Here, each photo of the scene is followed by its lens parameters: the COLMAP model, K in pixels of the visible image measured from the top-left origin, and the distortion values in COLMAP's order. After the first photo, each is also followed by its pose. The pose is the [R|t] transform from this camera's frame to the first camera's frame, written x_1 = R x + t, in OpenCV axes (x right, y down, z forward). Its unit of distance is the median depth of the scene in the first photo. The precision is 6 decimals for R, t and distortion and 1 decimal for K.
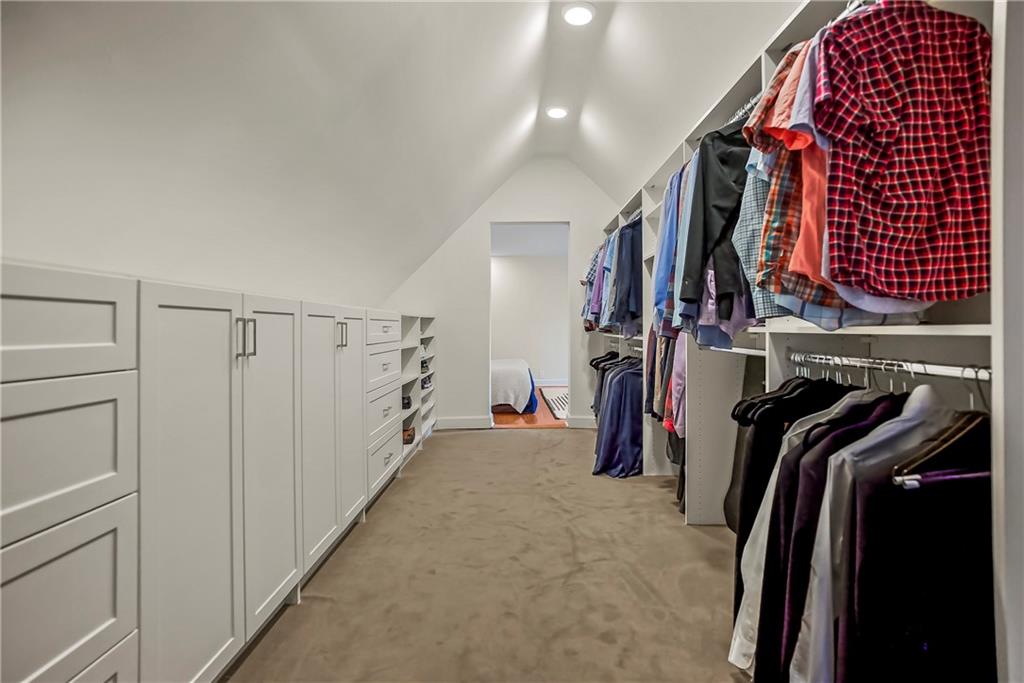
lens RADIAL K [[475.7, 0, 516.1], [0, 475.7, 331.6], [0, 0, 1]] dist [-0.053031, 0.027886]
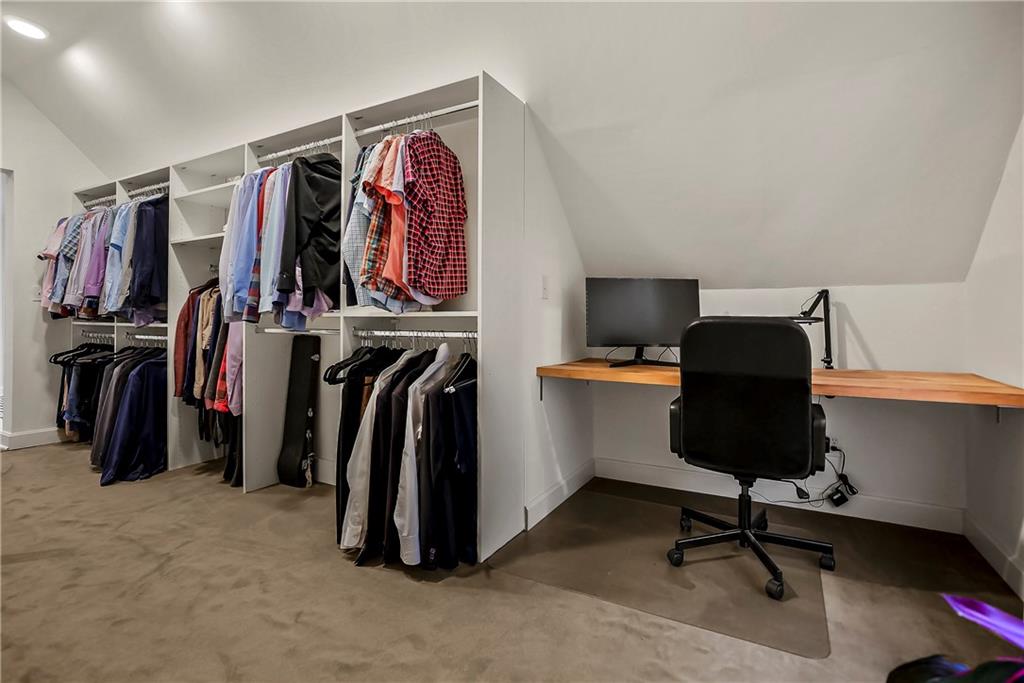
lens RADIAL K [[475.7, 0, 516.1], [0, 475.7, 331.6], [0, 0, 1]] dist [-0.053031, 0.027886]
pose [[0.487695, -0.025823, 0.872632, -0.570382], [0.004541, 0.999624, 0.027043, 0.013996], [-0.873002, -0.009226, 0.487629, -0.170464]]
